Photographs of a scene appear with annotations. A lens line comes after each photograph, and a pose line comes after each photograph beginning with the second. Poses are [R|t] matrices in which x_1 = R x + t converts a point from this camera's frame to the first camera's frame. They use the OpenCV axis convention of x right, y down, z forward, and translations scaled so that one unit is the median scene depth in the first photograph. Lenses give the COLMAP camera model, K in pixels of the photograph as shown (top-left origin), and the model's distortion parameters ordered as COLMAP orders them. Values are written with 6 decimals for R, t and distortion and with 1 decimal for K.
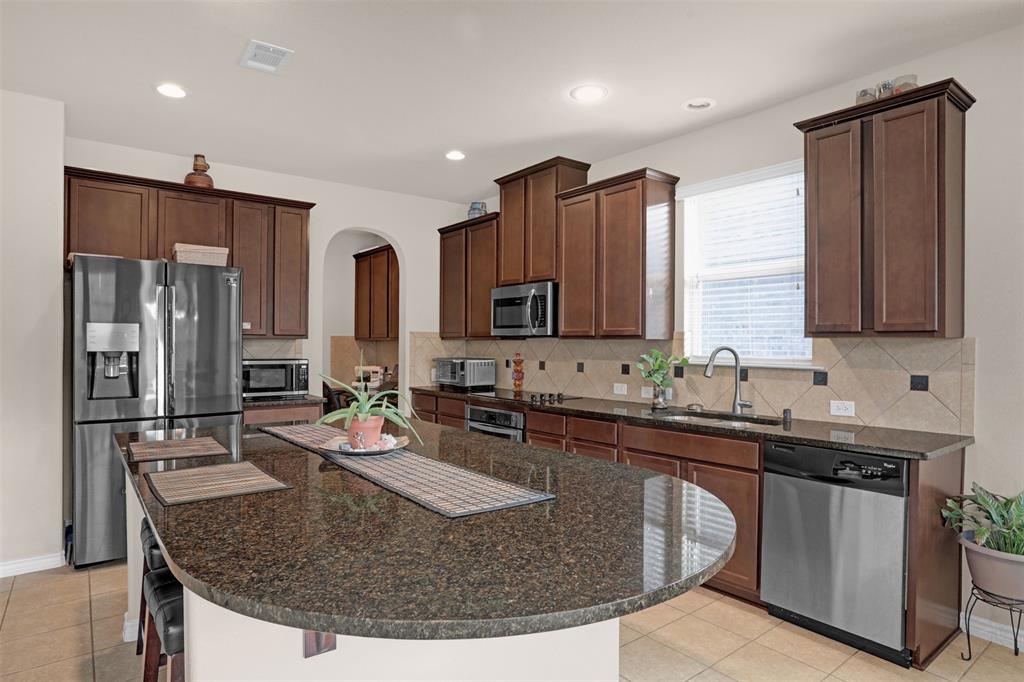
lens RADIAL K [[577.3, 0, 512.0], [0, 577.3, 341.0], [0, 0, 1]] dist [-0.071641, 0.060265]
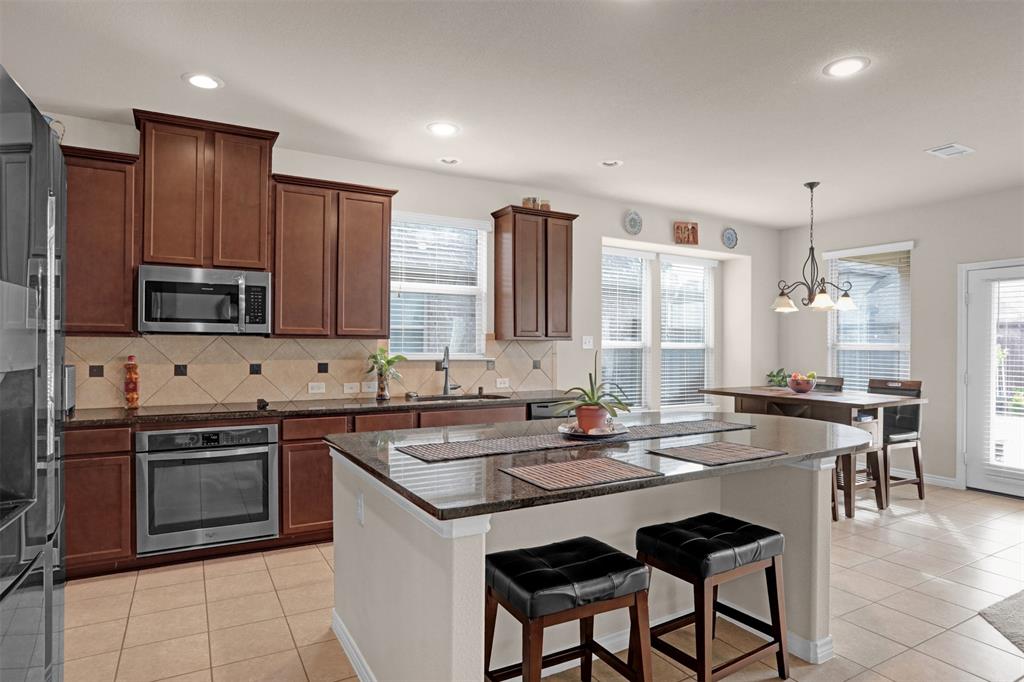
lens RADIAL K [[577.3, 0, 512.0], [0, 577.3, 341.0], [0, 0, 1]] dist [-0.071641, 0.060265]
pose [[0.143629, -0.007519, 0.989603, -0.732711], [-0.013110, 0.999869, 0.009500, -0.012092], [-0.989545, -0.014339, 0.143511, 0.505116]]
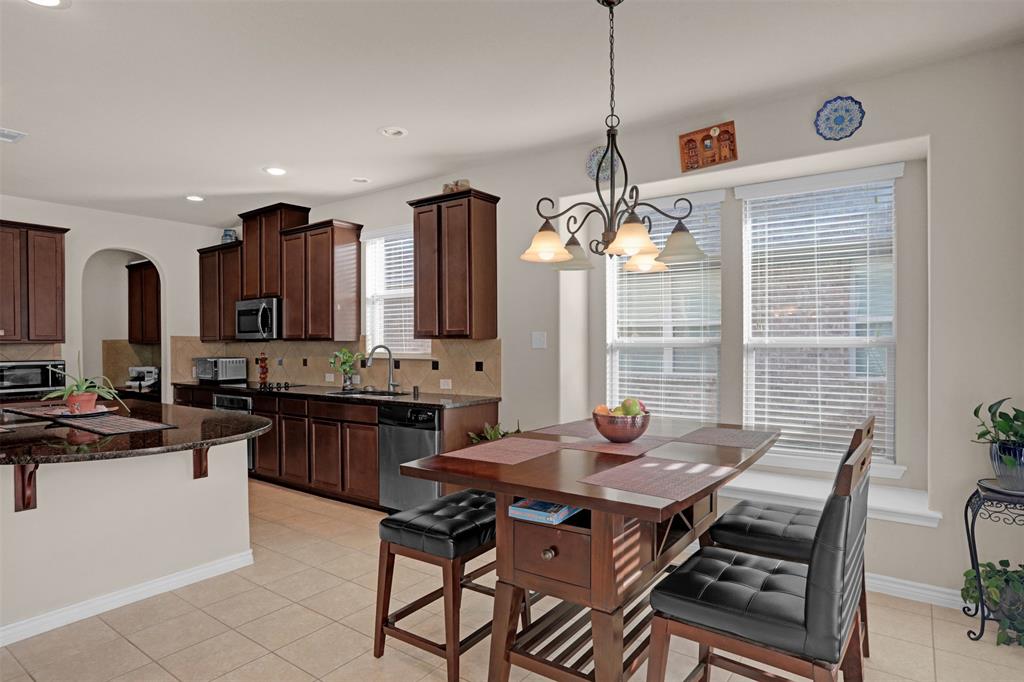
lens RADIAL K [[577.3, 0, 512.0], [0, 577.3, 341.0], [0, 0, 1]] dist [-0.071641, 0.060265]
pose [[0.962156, -0.010327, 0.272303, 0.227836], [0.010353, 0.999946, 0.001339, -0.000070], [-0.272302, 0.001531, 0.962211, -0.398706]]
